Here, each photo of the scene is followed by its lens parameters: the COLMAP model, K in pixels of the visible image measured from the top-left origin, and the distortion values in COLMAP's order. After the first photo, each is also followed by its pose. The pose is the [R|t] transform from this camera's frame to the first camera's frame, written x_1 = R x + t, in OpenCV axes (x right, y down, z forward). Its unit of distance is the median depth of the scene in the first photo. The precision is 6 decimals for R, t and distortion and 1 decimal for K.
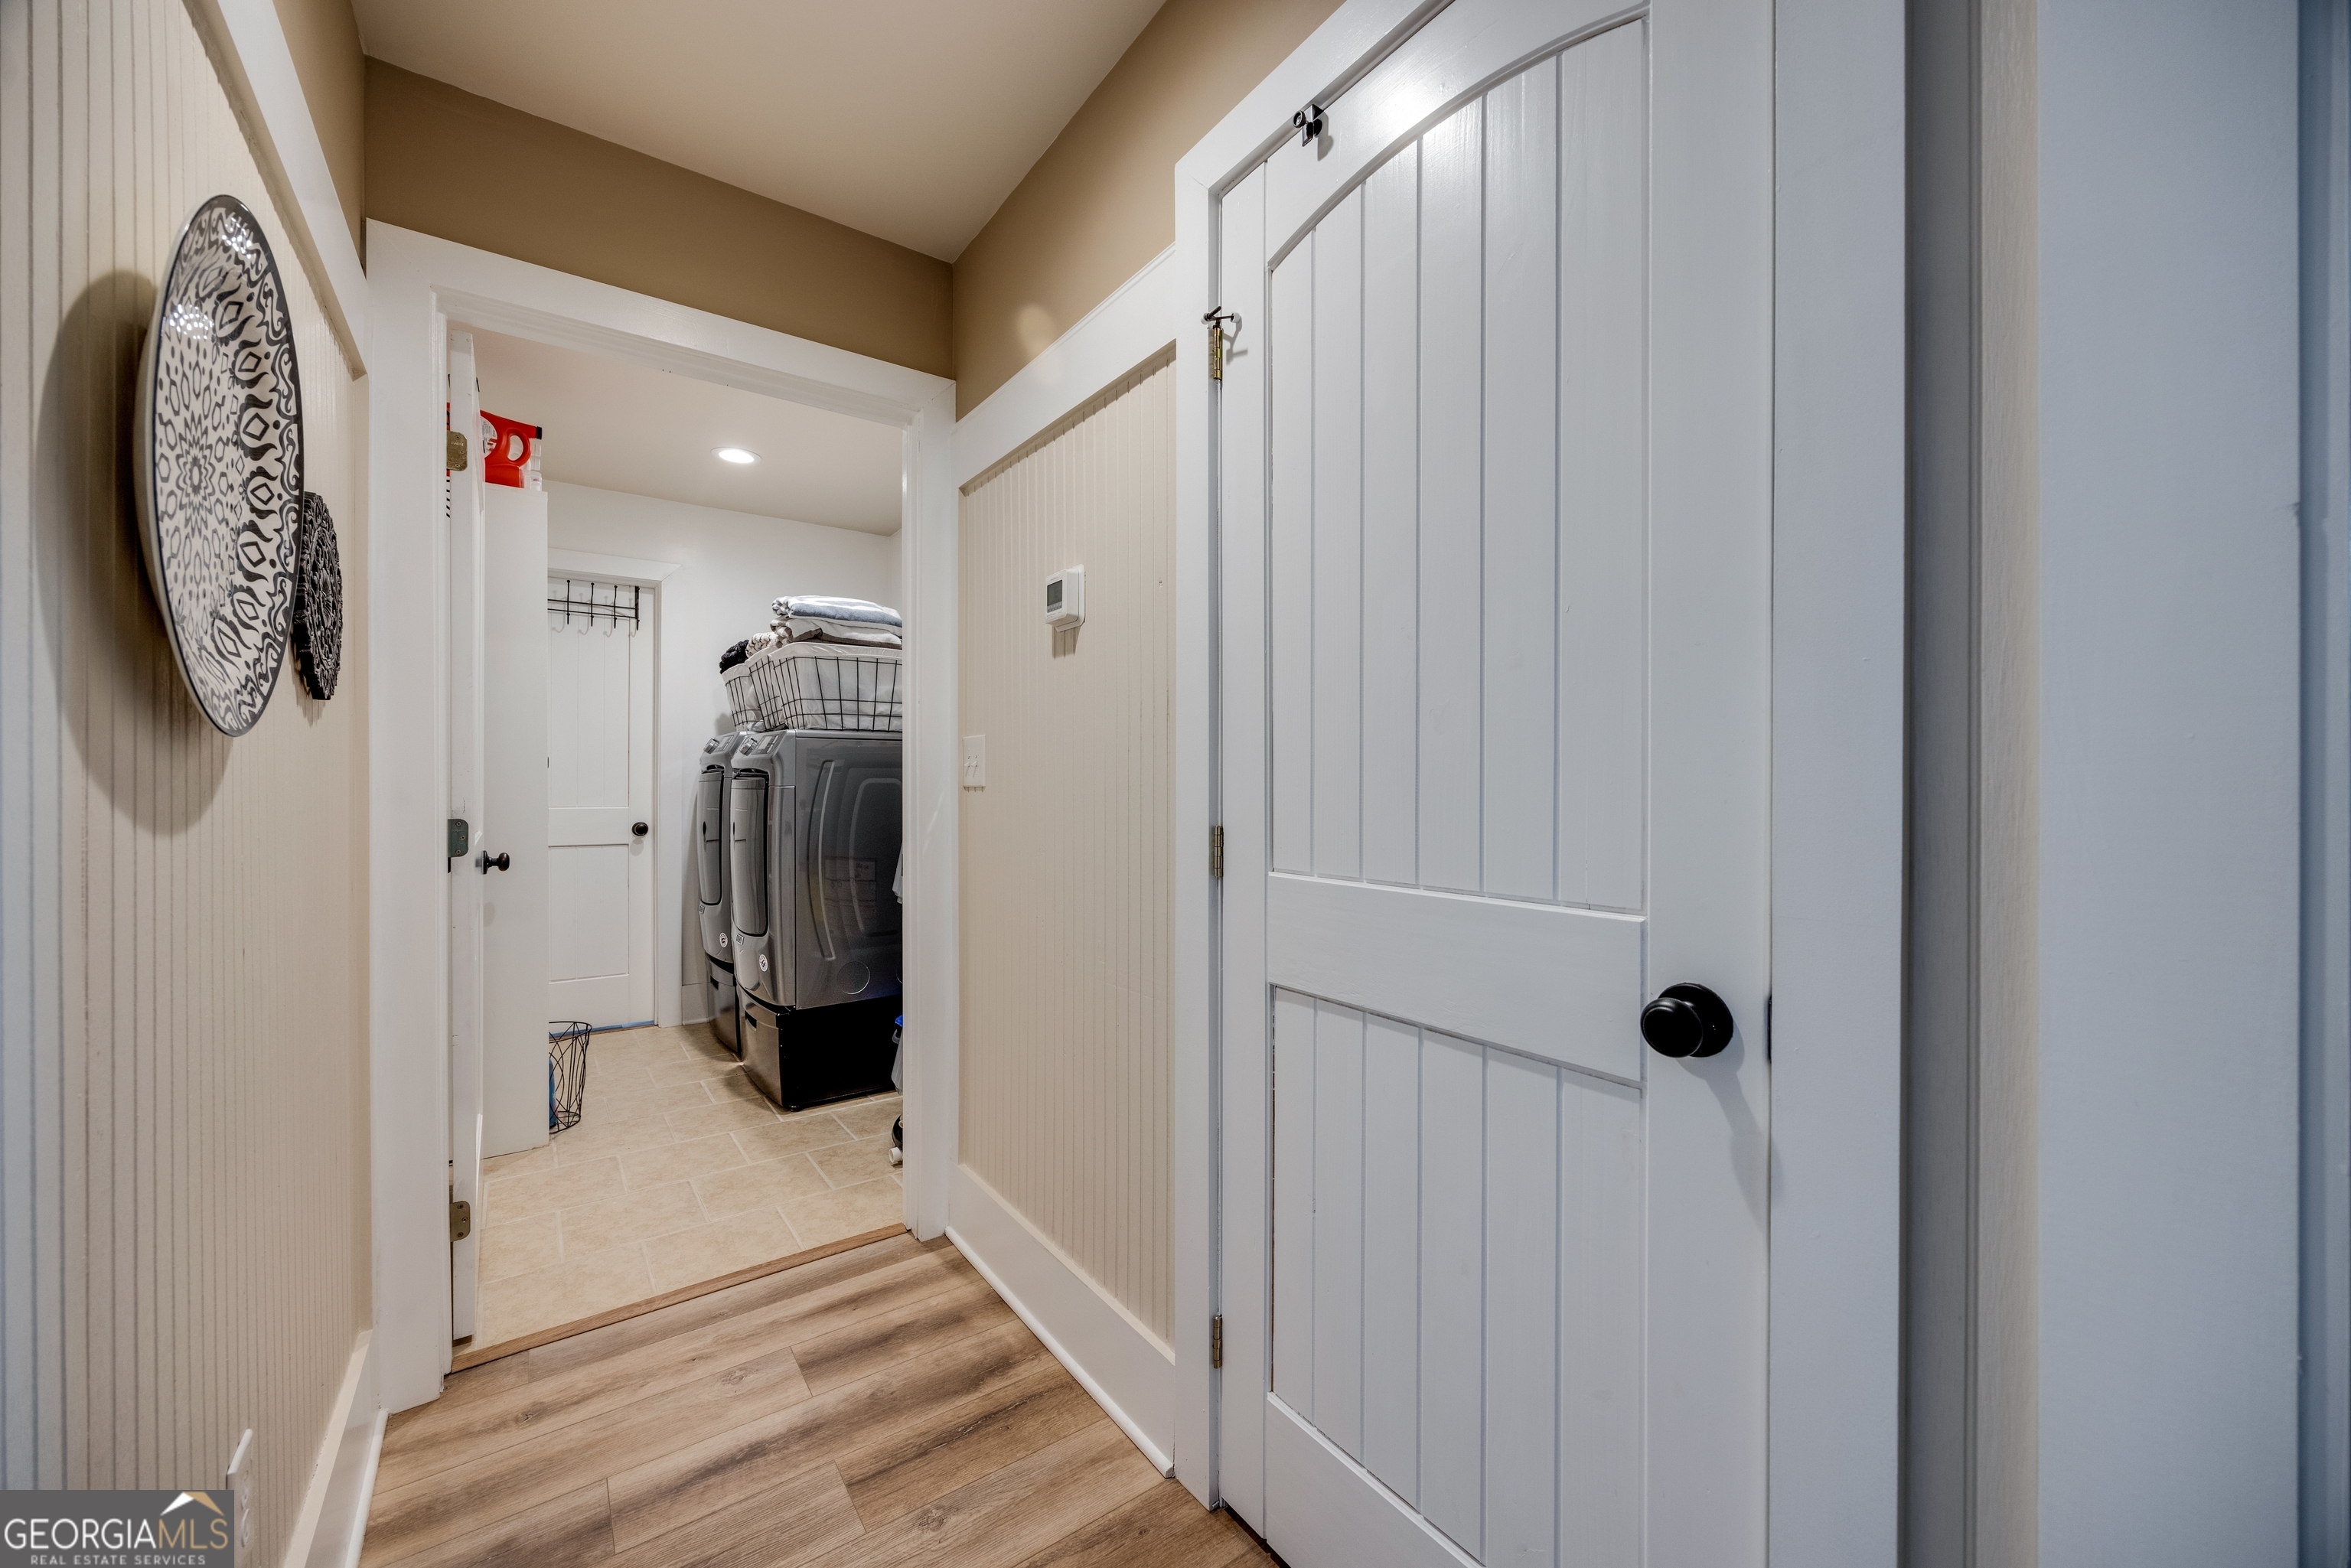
lens RADIAL K [[891.2, 0, 1176.0], [0, 891.2, 783.6], [0, 0, 1]] dist [-0.007117, -0.000060]
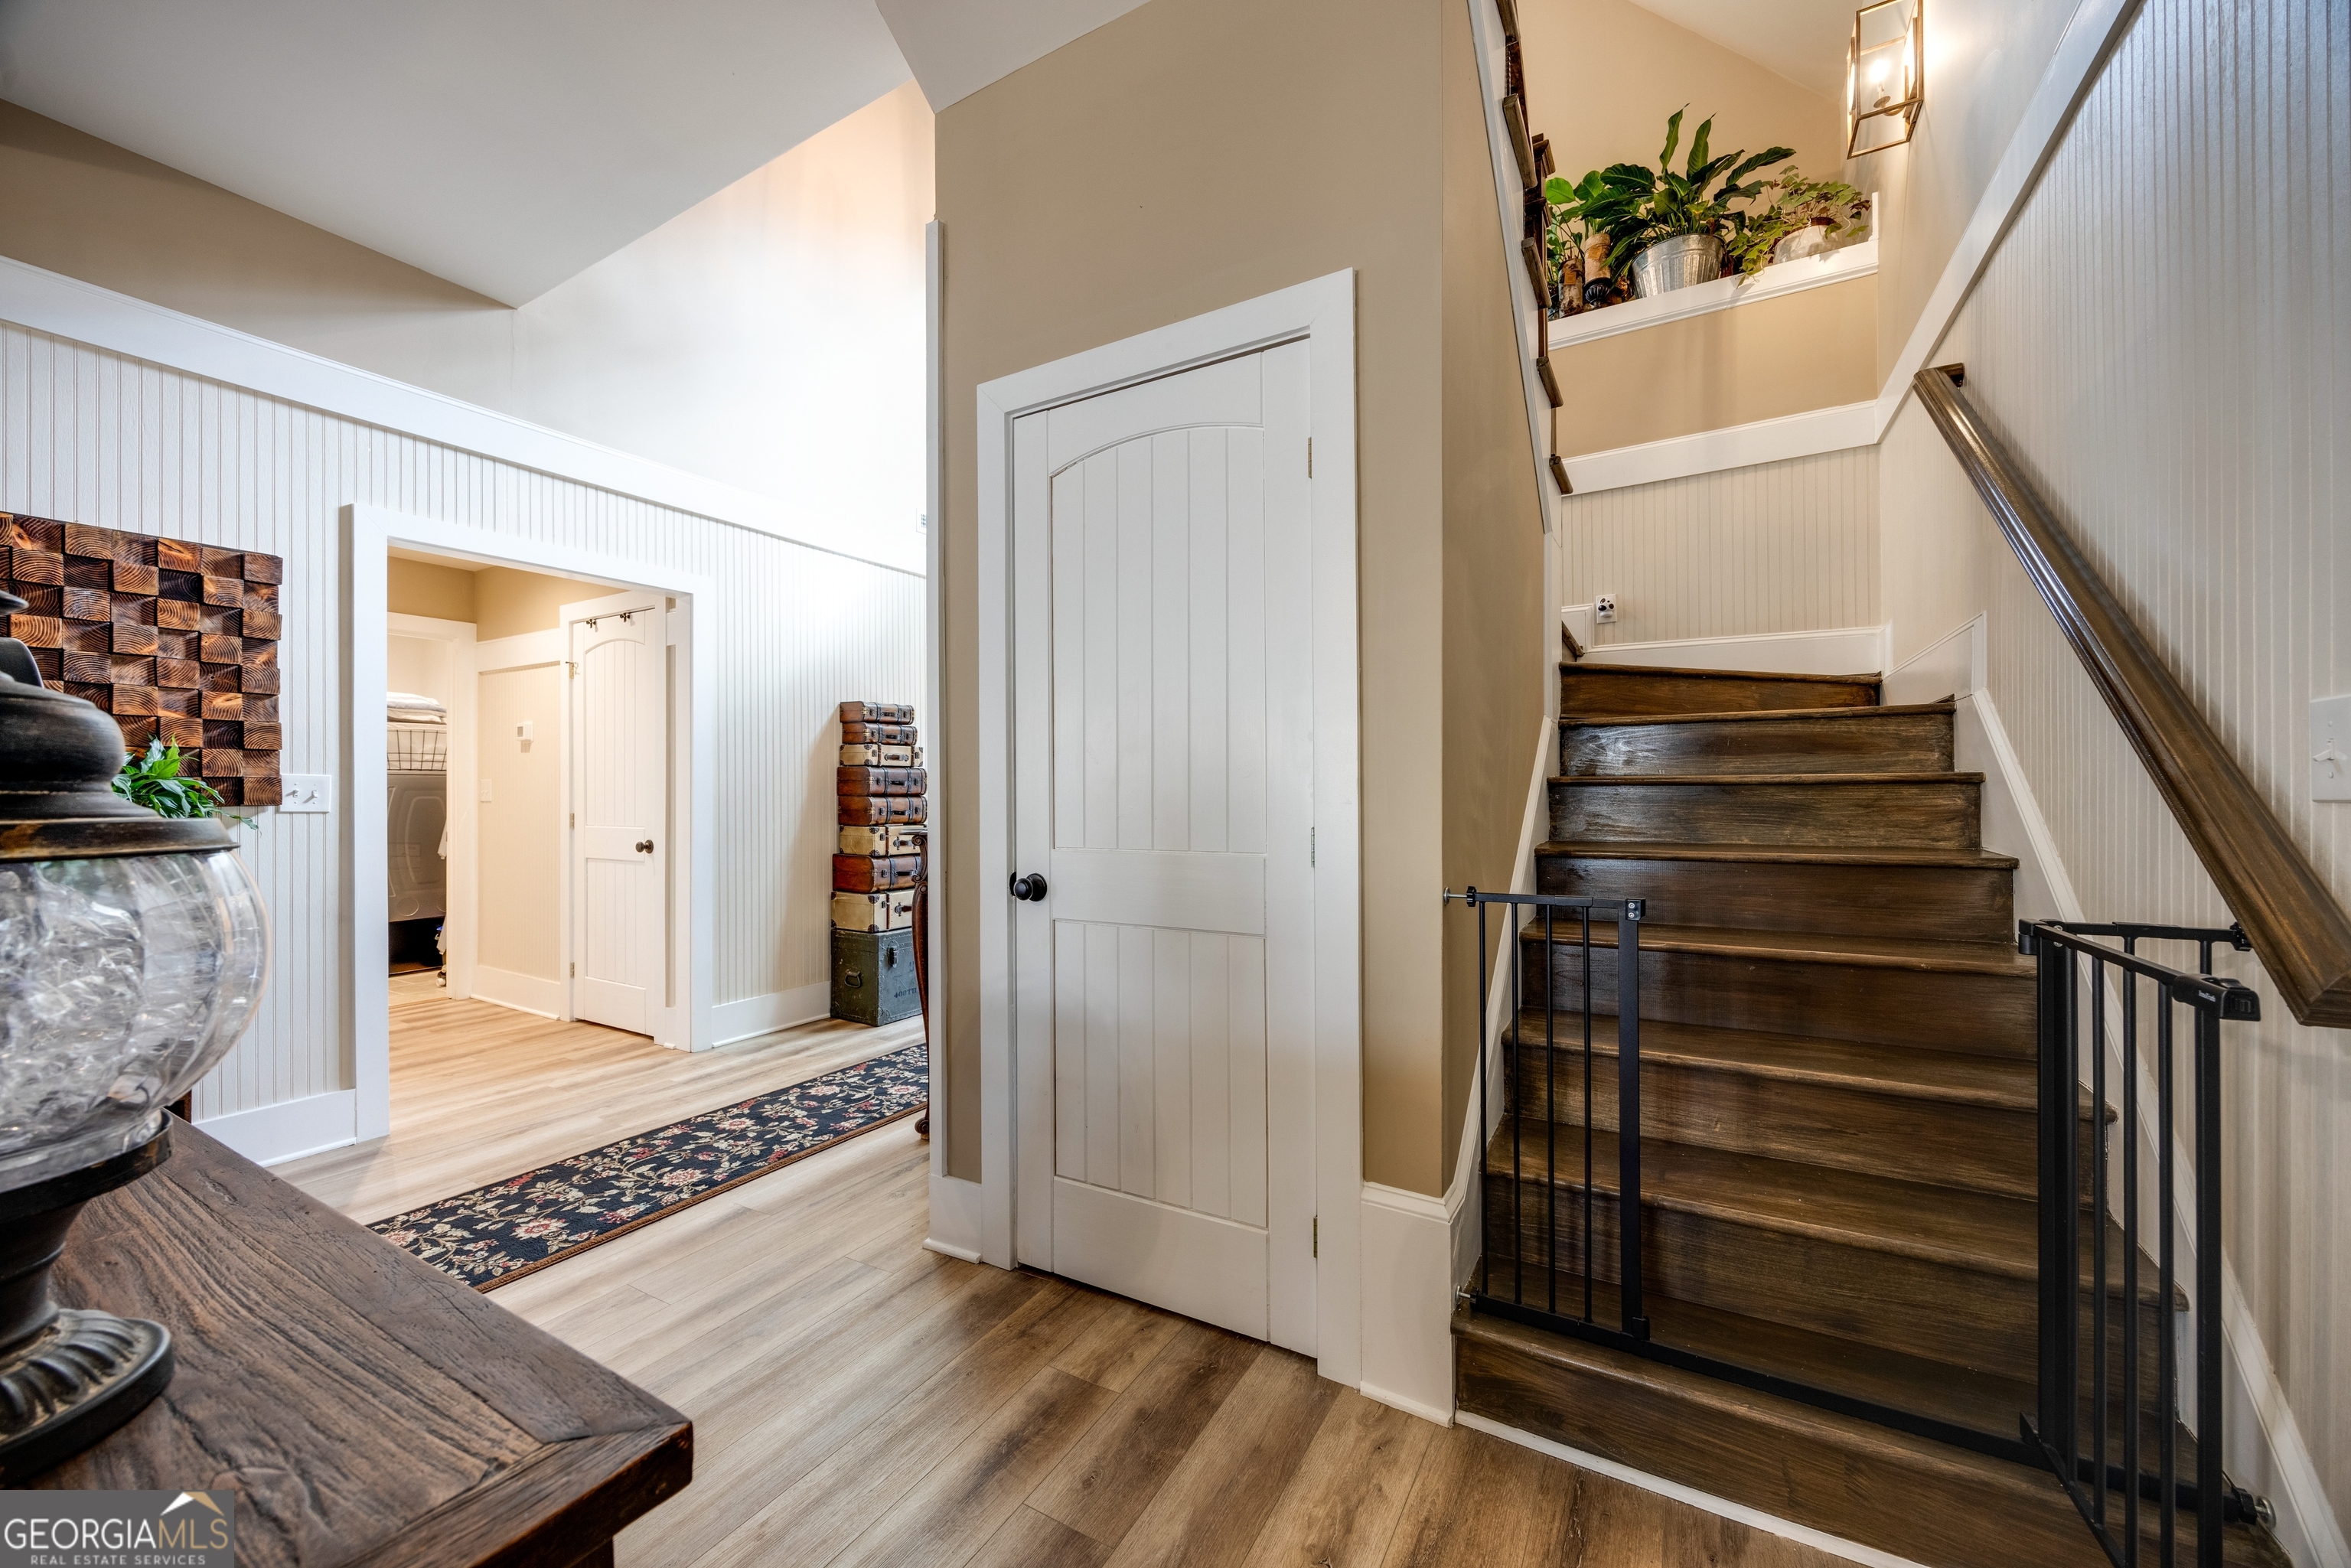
lens RADIAL K [[891.2, 0, 1172.8], [0, 891.2, 788.4], [0, 0, 1]] dist [-0.007117, -0.000060]
pose [[0.914722, -0.002517, 0.404076, 0.478255], [0.004081, 0.999987, -0.003009, -0.016515], [-0.404063, 0.004401, 0.914720, -1.847981]]
